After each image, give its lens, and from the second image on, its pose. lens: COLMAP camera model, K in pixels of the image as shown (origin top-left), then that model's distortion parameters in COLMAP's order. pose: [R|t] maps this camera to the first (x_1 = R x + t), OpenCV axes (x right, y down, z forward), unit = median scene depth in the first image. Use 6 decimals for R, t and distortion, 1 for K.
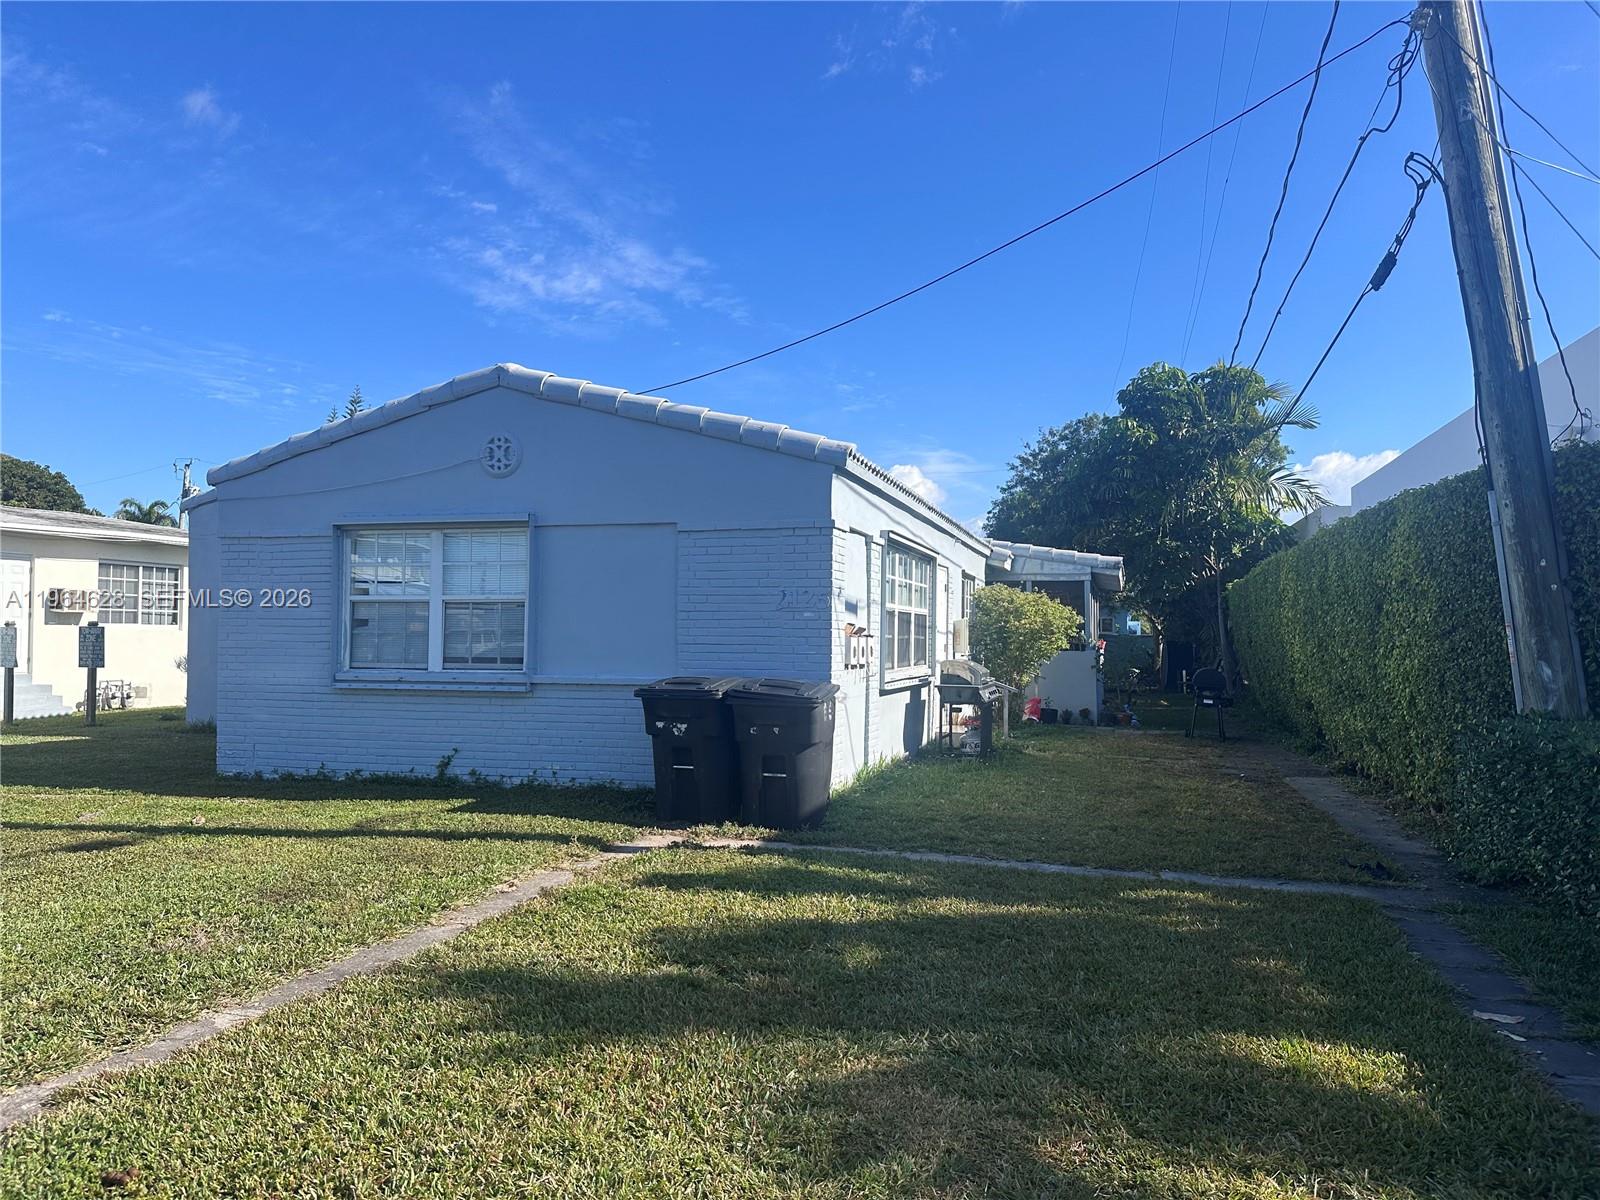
lens RADIAL K [[1208.2, 0, 800.0], [0, 1208.2, 600.0], [0, 0, 1]] dist [0.202528, -0.482495]
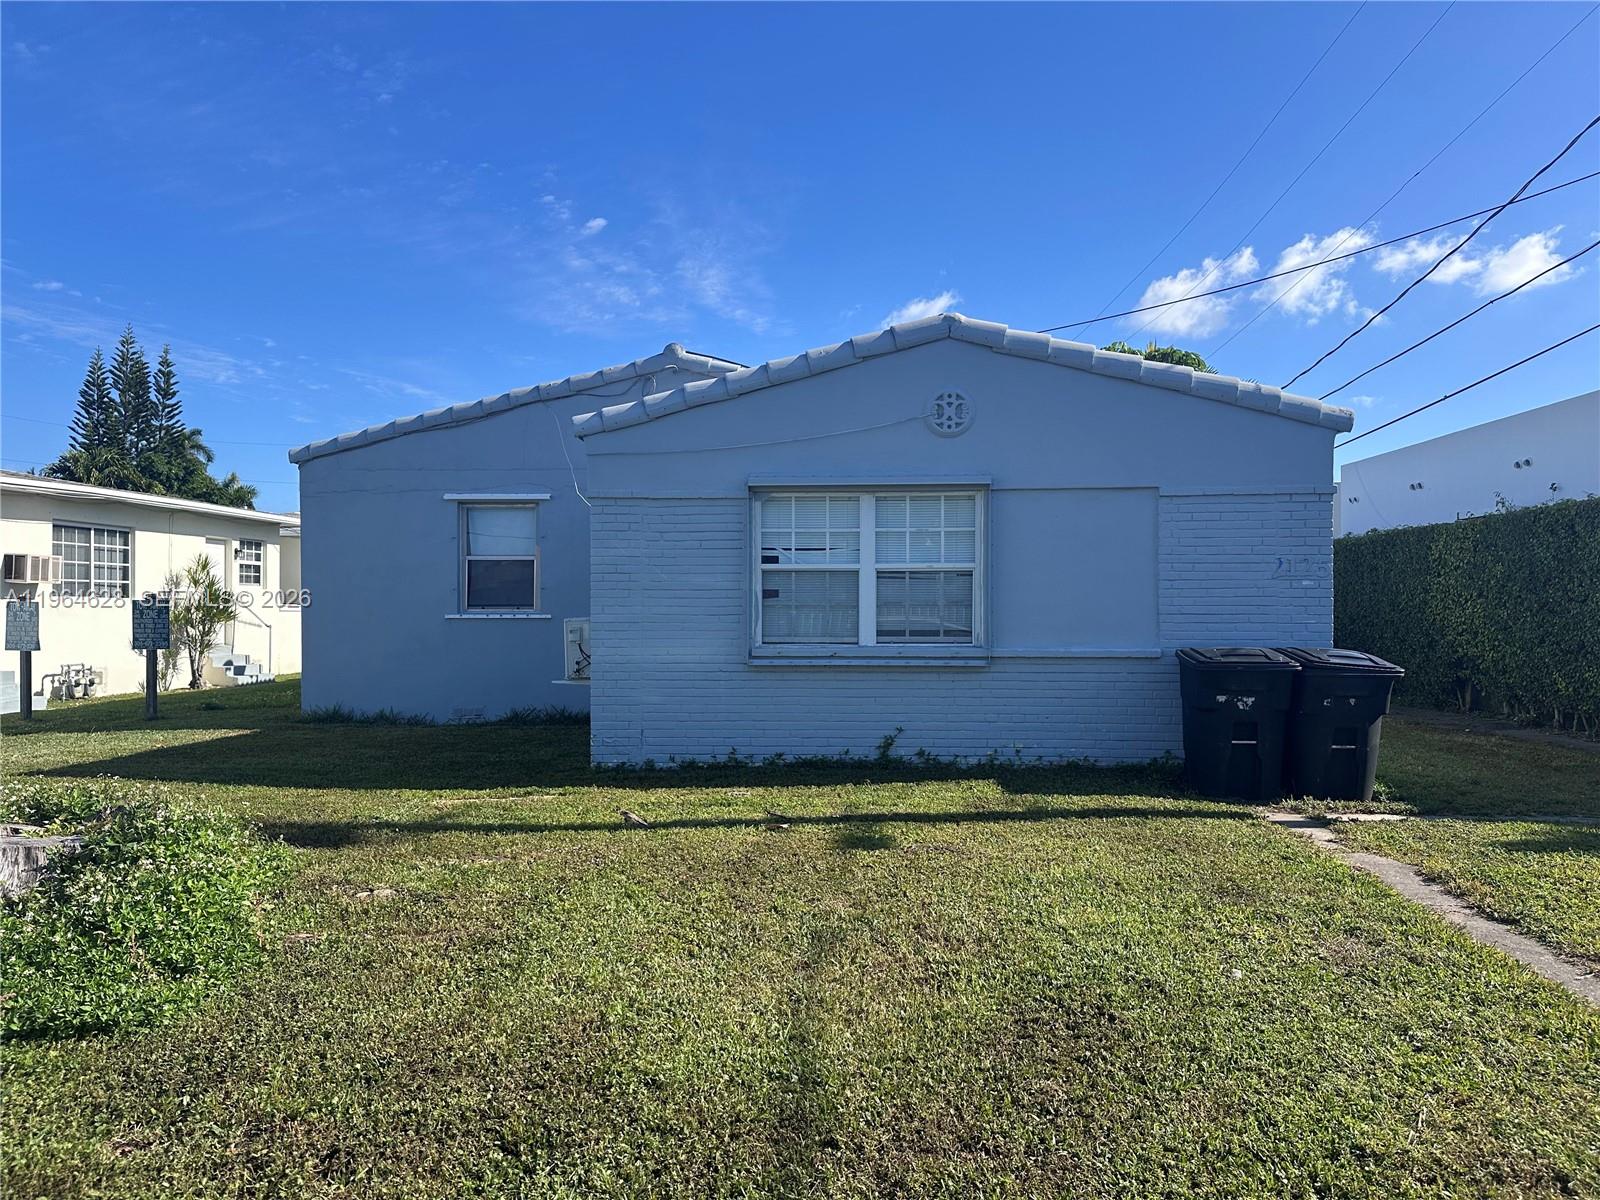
lens RADIAL K [[1208.2, 0, 800.0], [0, 1208.2, 600.0], [0, 0, 1]] dist [0.202528, -0.482495]
pose [[0.966942, -0.006655, 0.254910, -0.581958], [0.000231, 0.999682, 0.025221, 0.000597], [-0.254996, -0.024328, 0.966636, 0.128218]]
